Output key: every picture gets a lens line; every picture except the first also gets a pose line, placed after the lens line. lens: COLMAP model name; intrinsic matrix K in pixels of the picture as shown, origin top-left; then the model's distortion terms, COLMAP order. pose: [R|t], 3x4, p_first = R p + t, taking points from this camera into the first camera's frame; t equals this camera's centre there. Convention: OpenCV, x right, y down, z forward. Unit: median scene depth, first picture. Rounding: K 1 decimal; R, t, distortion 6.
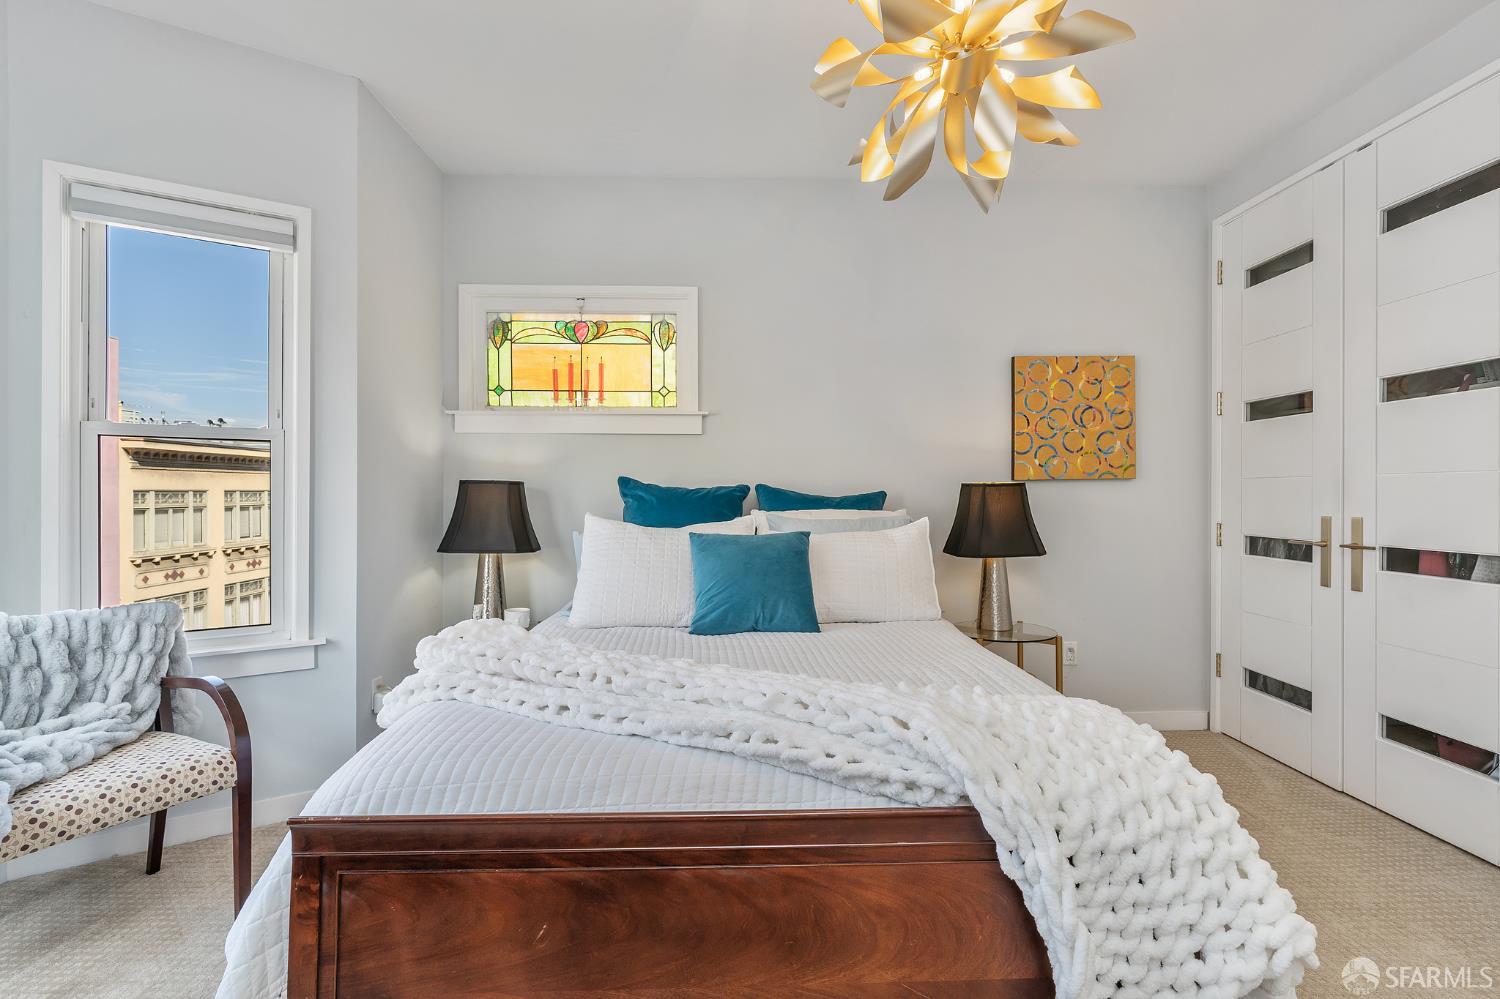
lens RADIAL K [[683.6, 0, 748.4], [0, 683.6, 495.1], [0, 0, 1]] dist [-0.003181, 0.000547]
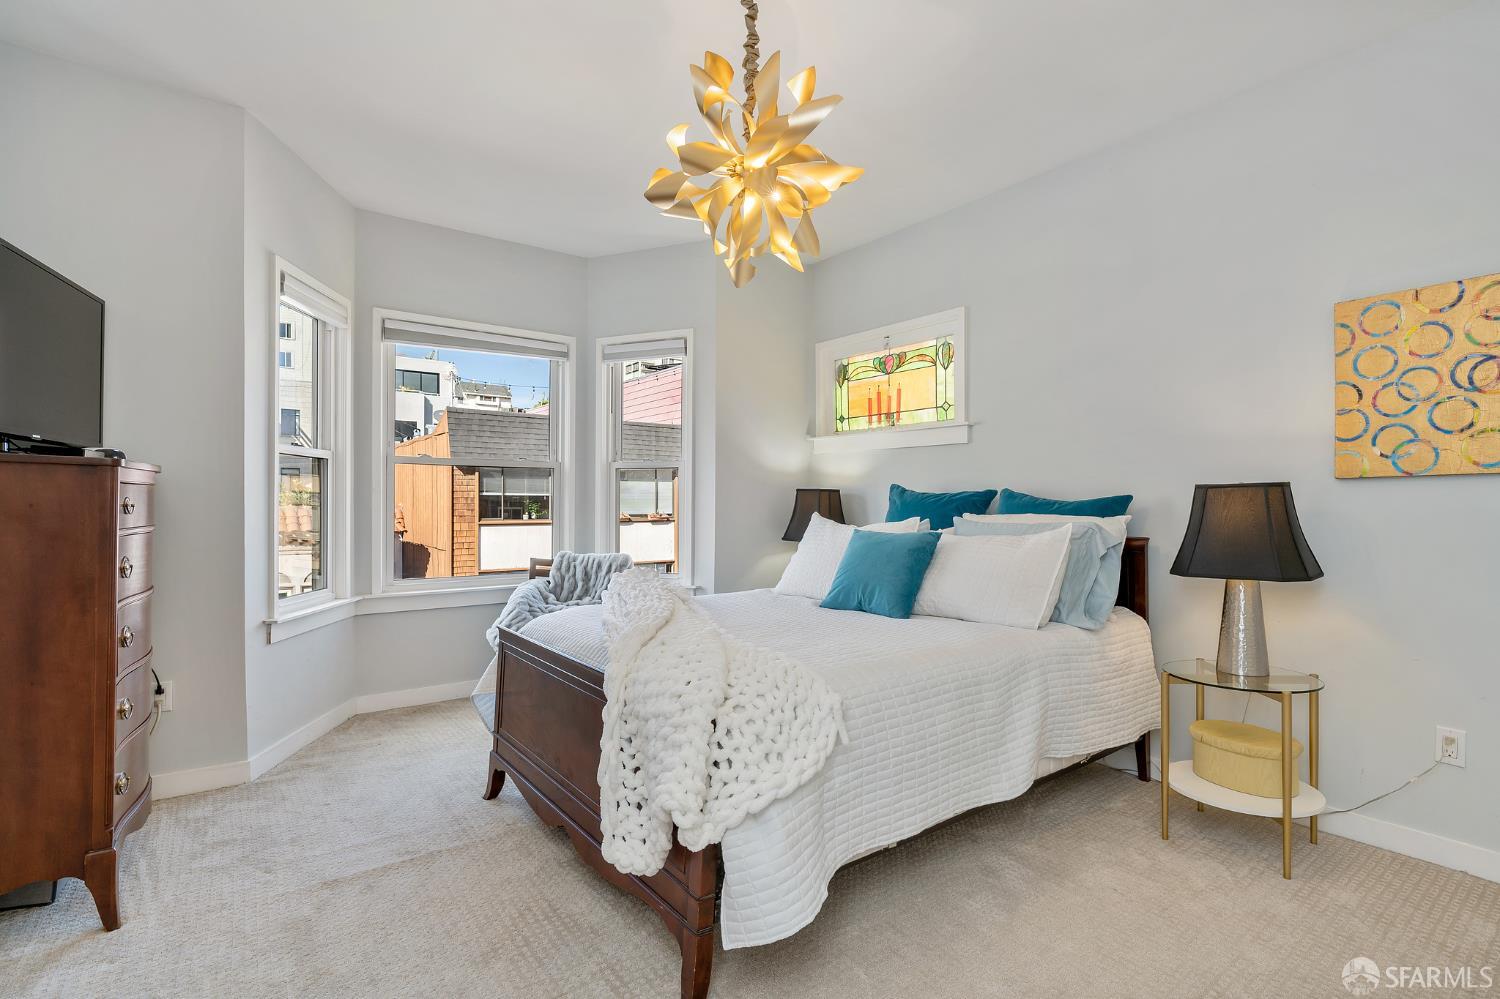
lens RADIAL K [[732.6, 0, 750.0], [0, 732.6, 499.5], [0, 0, 1]] dist [-0.004720, 0.000536]
pose [[0.569114, -0.002392, -0.822255, 0.676281], [-0.006825, 0.999948, -0.007633, 0.010261], [0.822231, 0.009956, 0.569067, 0.070420]]
